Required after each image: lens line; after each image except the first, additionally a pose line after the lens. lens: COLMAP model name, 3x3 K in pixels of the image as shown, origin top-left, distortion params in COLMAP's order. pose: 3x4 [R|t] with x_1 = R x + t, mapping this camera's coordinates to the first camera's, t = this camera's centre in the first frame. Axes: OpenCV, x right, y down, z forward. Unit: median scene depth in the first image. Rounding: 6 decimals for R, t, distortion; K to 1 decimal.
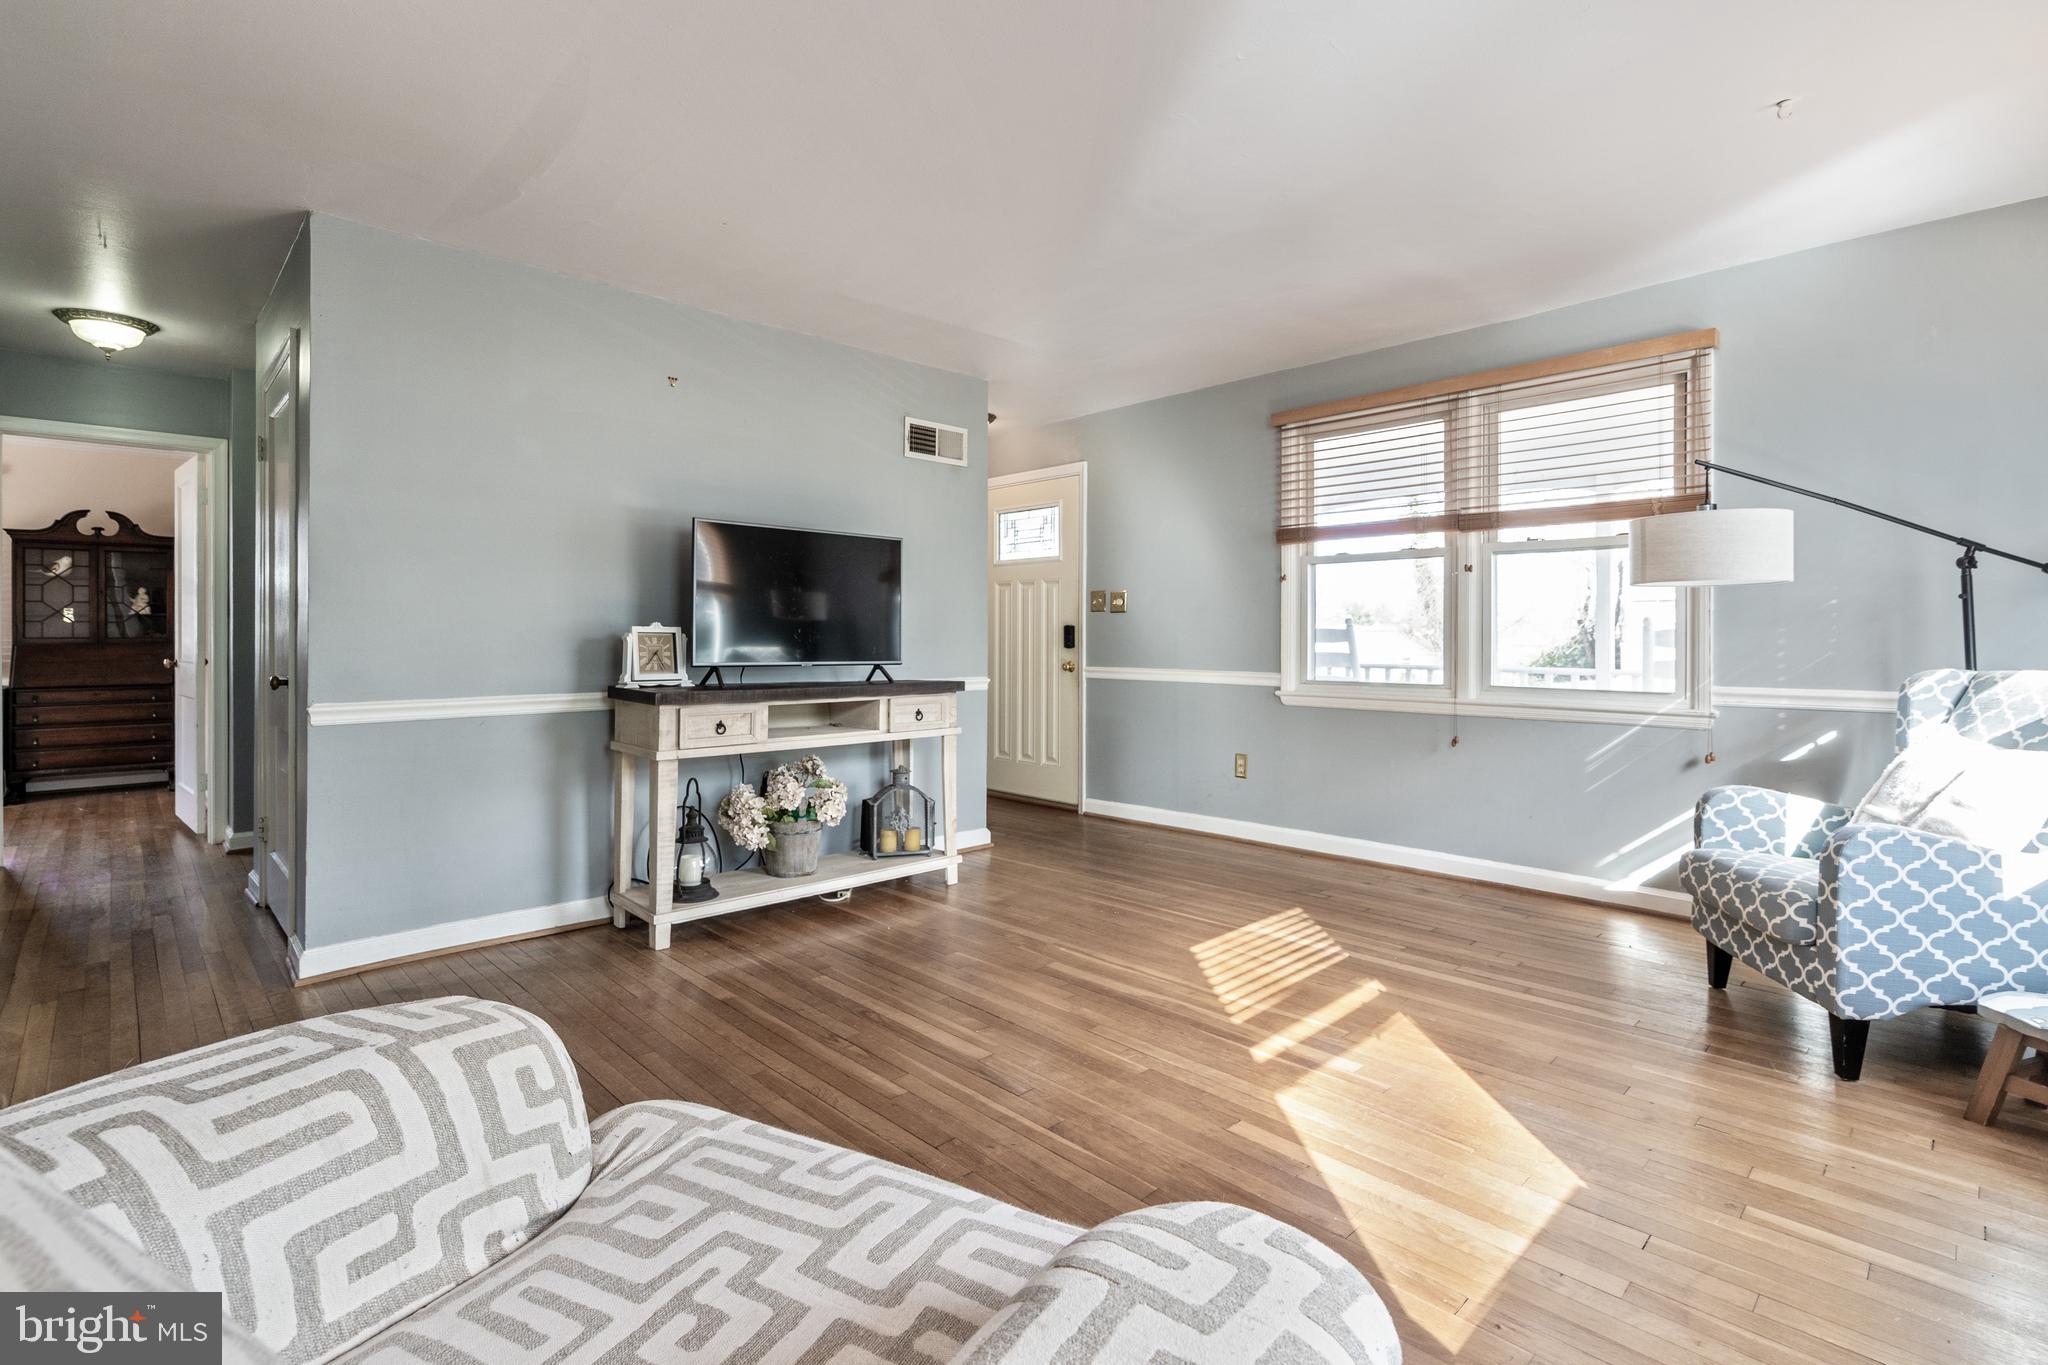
lens RADIAL K [[958.4, 0, 1025.9], [0, 958.4, 629.1], [0, 0, 1]] dist [0.000311, 0.000027]
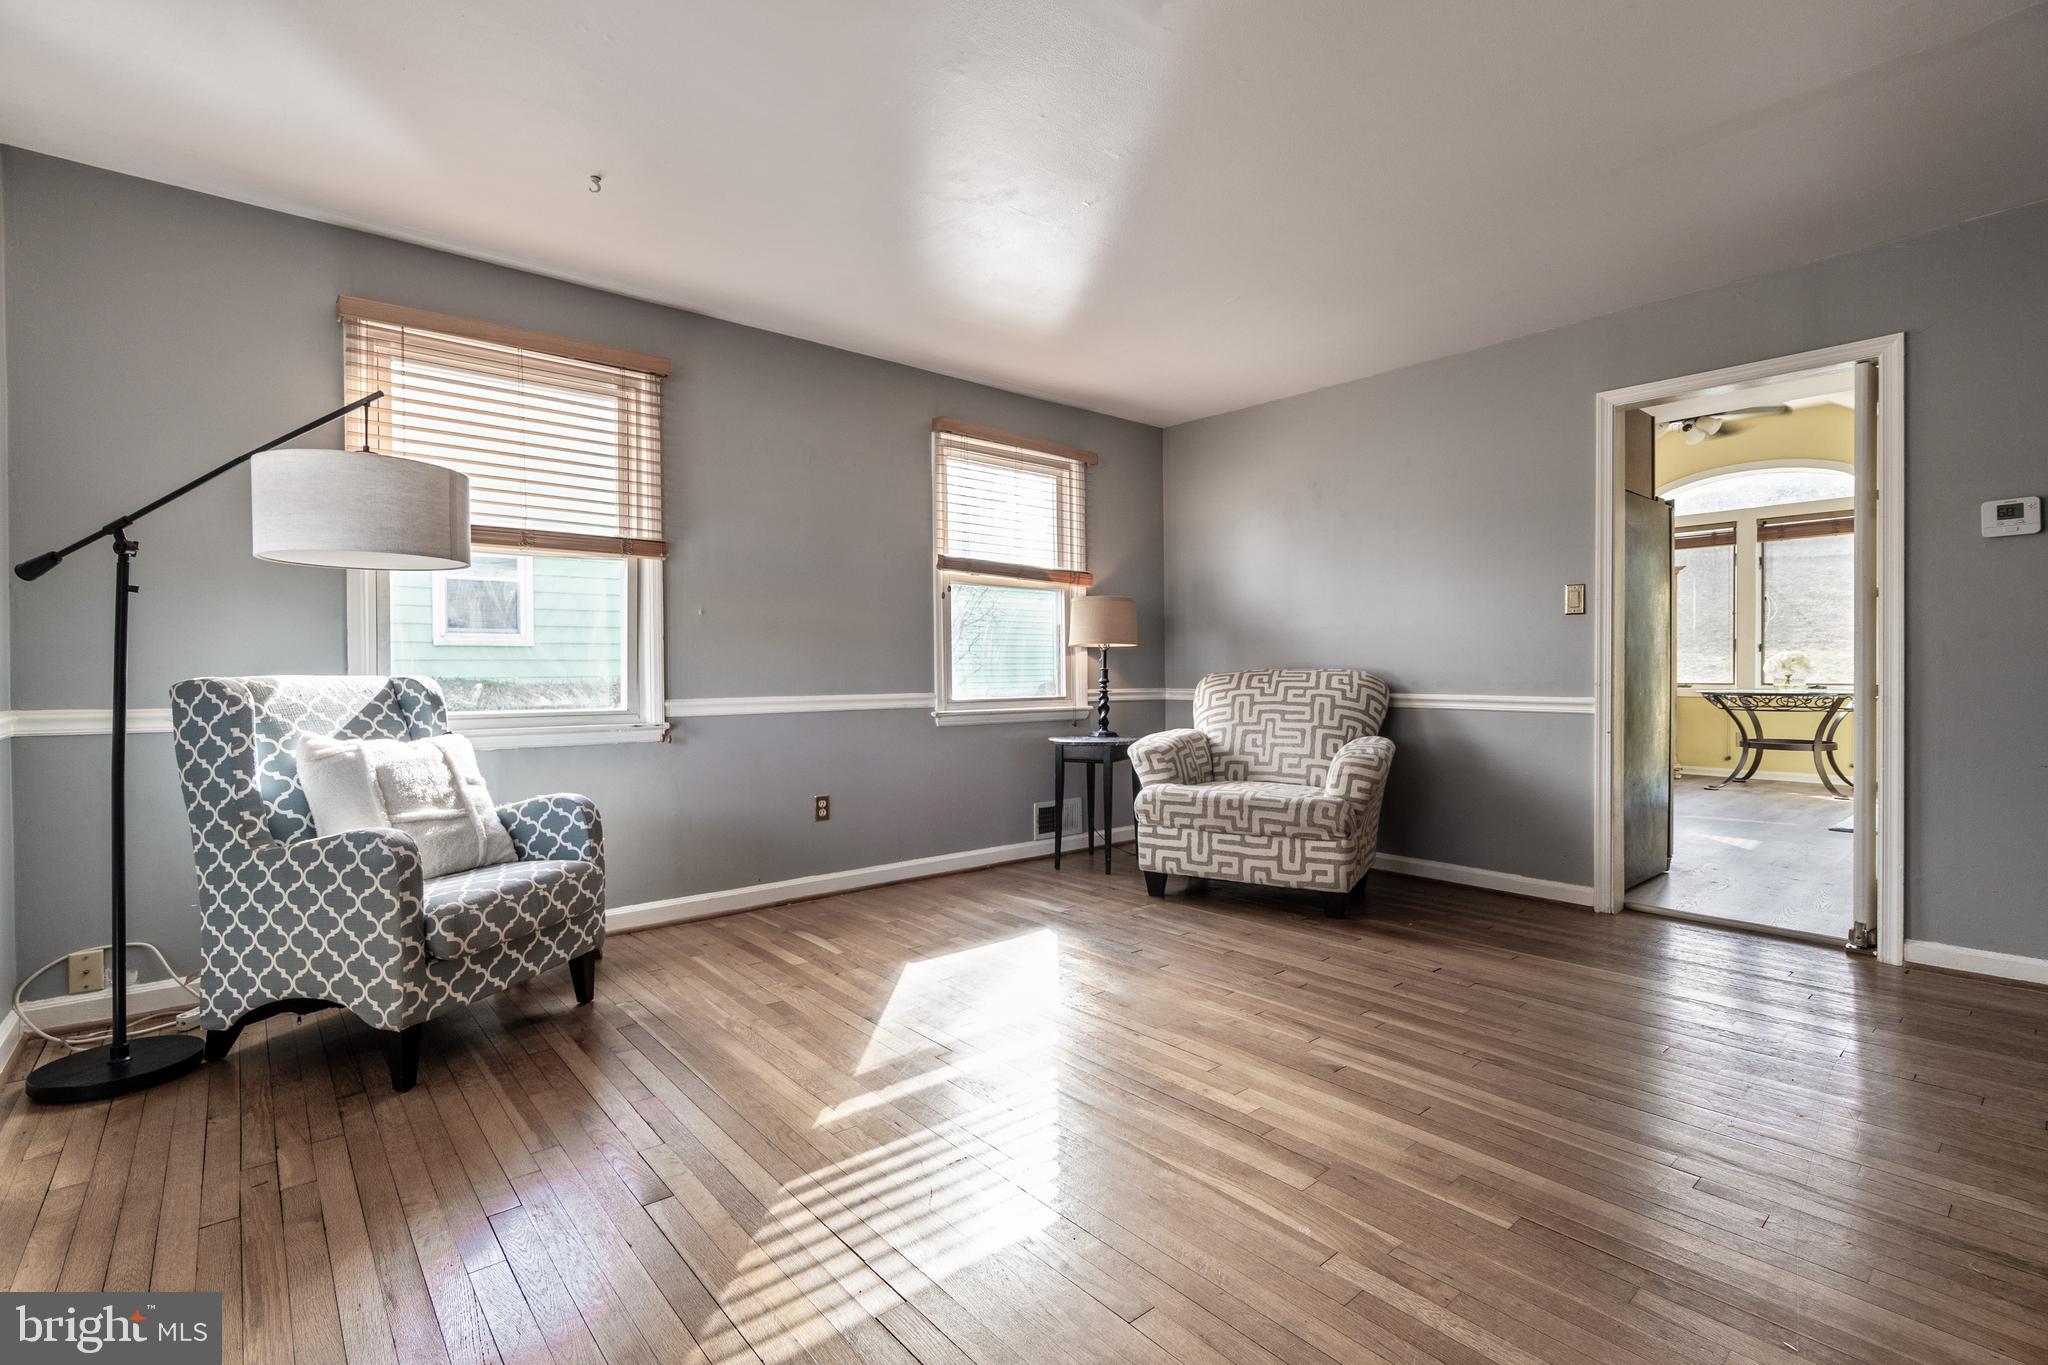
lens RADIAL K [[935.2, 0, 1024.0], [0, 935.2, 682.5], [0, 0, 1]] dist [0.000544, 0.000077]
pose [[-0.998179, 0.002011, 0.060294, 0.158729], [0.002376, 0.999979, 0.005984, 0.041327], [-0.060281, 0.006116, -0.998163, 1.522063]]
